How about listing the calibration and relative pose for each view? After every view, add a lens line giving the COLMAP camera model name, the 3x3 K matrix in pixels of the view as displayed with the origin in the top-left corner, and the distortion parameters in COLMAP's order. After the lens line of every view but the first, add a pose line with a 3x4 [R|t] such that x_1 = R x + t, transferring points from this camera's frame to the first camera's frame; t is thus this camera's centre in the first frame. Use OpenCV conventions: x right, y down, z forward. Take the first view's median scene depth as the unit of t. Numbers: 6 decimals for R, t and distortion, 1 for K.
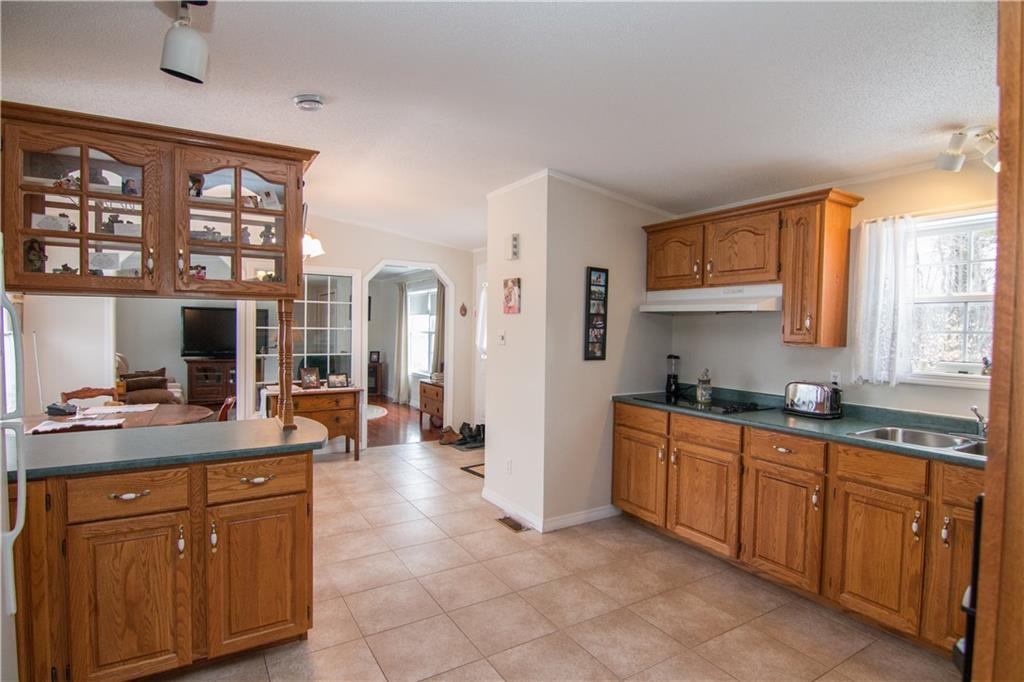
lens RADIAL K [[522.6, 0, 512.0], [0, 522.6, 341.0], [0, 0, 1]] dist [-0.001369, -0.012117]
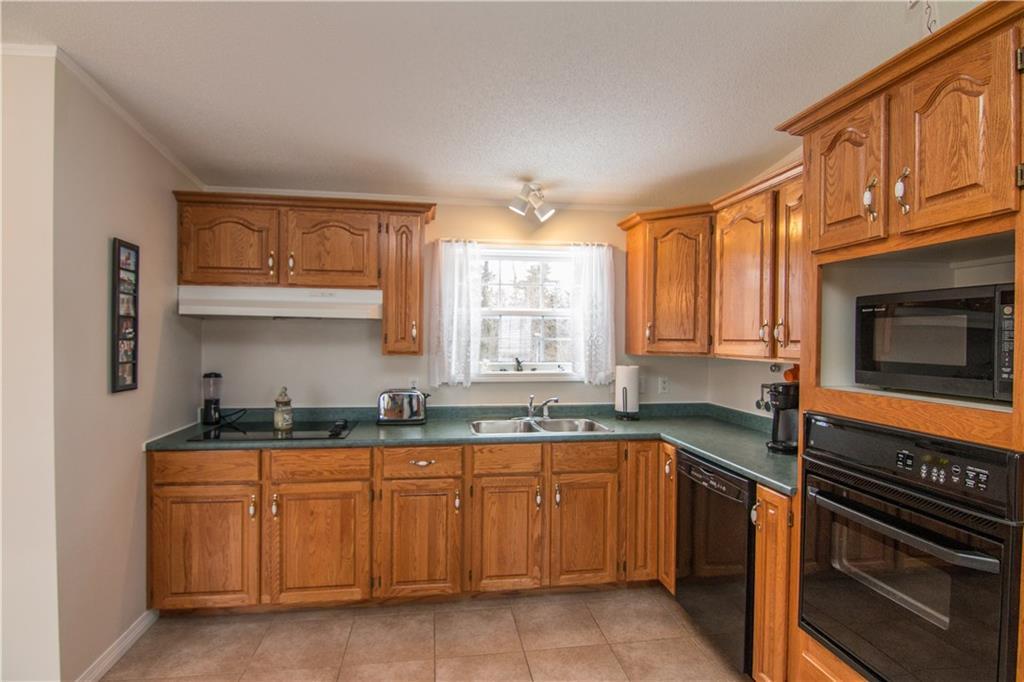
lens RADIAL K [[522.6, 0, 512.0], [0, 522.6, 341.0], [0, 0, 1]] dist [-0.001369, -0.012117]
pose [[0.390731, -0.022080, 0.920240, -0.264240], [0.021383, 0.999660, 0.014906, -0.025688], [-0.920257, 0.013853, 0.391070, 0.395980]]
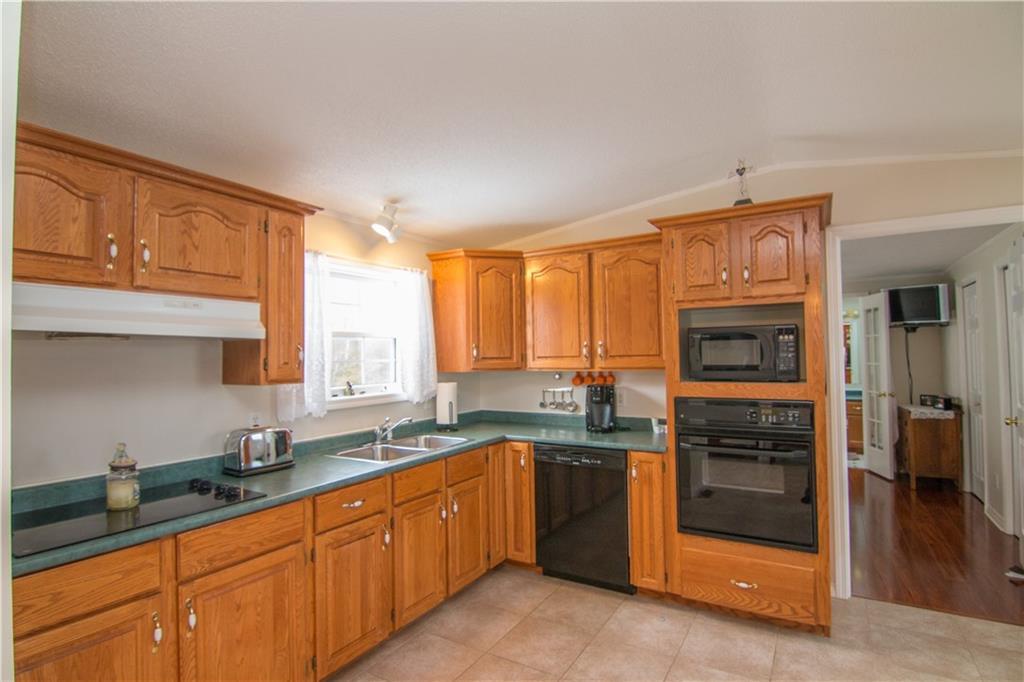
lens RADIAL K [[512.1, 0, 512.0], [0, 512.1, 341.0], [0, 0, 1]] dist [-0.001197, -0.013383]
pose [[-0.452440, 0.016467, 0.891643, -0.299797], [0.031095, 0.999513, -0.002680, -0.040925], [-0.891253, 0.026513, -0.452732, 0.981751]]
